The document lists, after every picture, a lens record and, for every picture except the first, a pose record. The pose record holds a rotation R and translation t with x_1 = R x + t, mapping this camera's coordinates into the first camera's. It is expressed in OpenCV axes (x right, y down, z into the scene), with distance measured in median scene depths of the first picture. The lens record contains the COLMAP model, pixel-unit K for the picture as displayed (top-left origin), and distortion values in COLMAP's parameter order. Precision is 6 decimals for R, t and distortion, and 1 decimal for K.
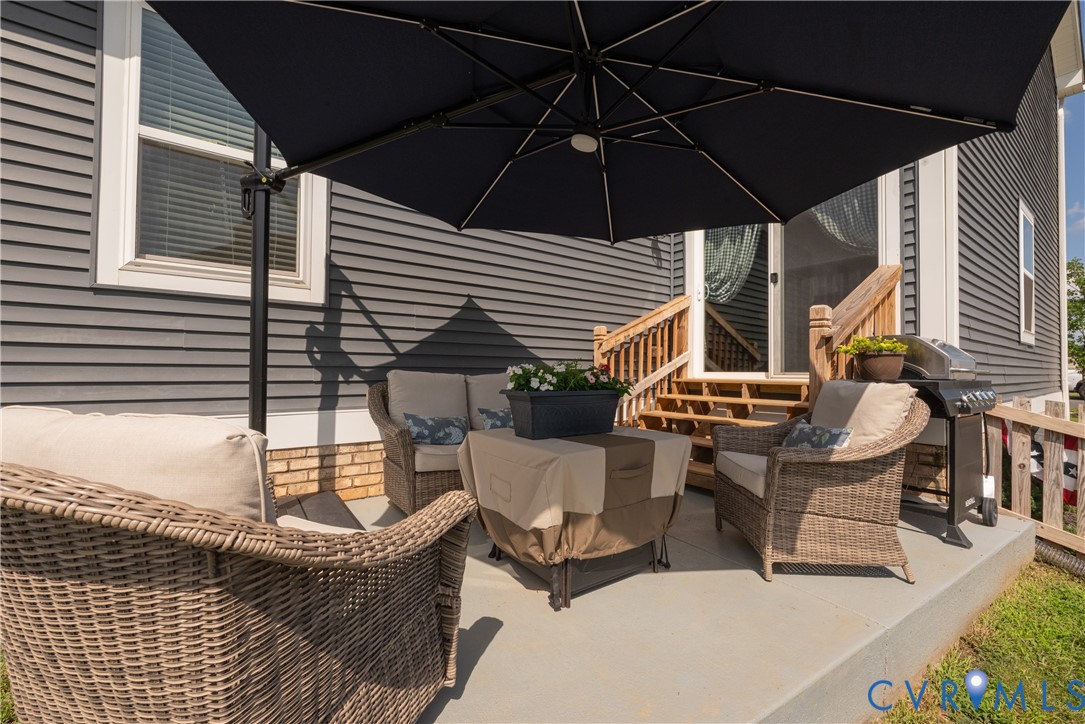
lens RADIAL K [[453.3, 0, 535.8], [0, 453.3, 359.8], [0, 0, 1]] dist [0.001721, -0.000324]
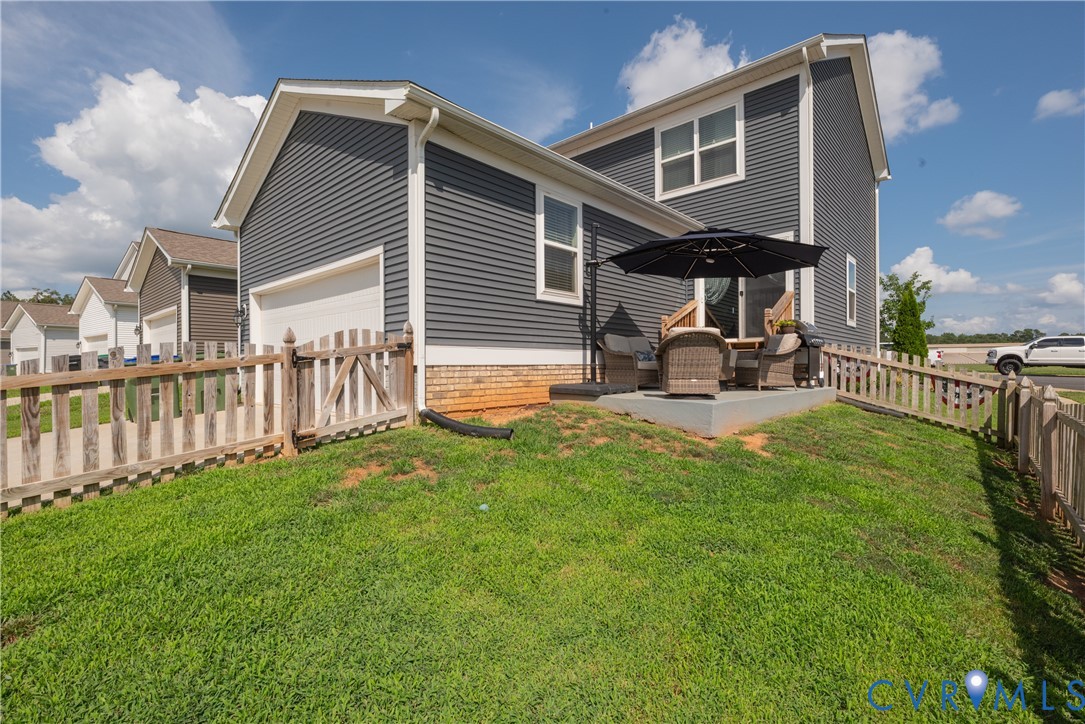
lens RADIAL K [[474.9, 0, 545.7], [0, 474.9, 358.9], [0, 0, 1]] dist [-0.001372, 0.000181]
pose [[0.980993, -0.011287, 0.193717, -1.100407], [0.007952, 0.999807, 0.017986, 0.107149], [-0.193882, -0.016104, 0.980893, -1.371979]]
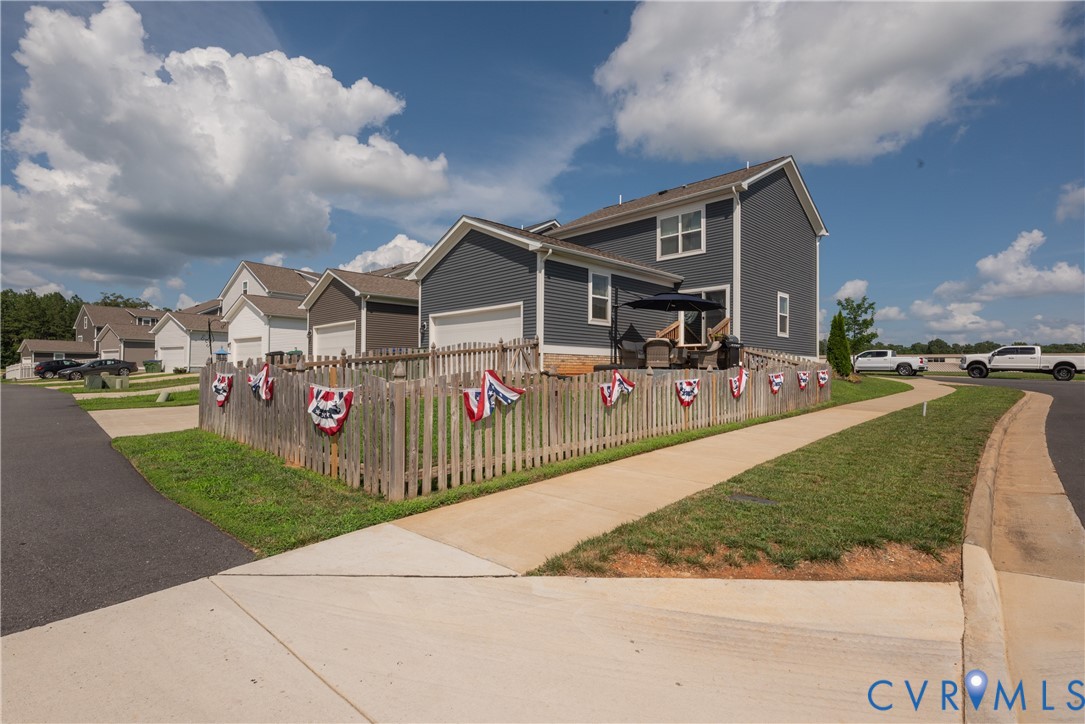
lens RADIAL K [[473.7, 0, 552.6], [0, 473.7, 363.4], [0, 0, 1]] dist [0.002131, 0.000173]
pose [[0.990259, 0.001048, 0.139237, -1.672843], [-0.003202, 0.999879, 0.015251, 0.183236], [-0.139204, -0.015548, 0.990142, -3.620686]]
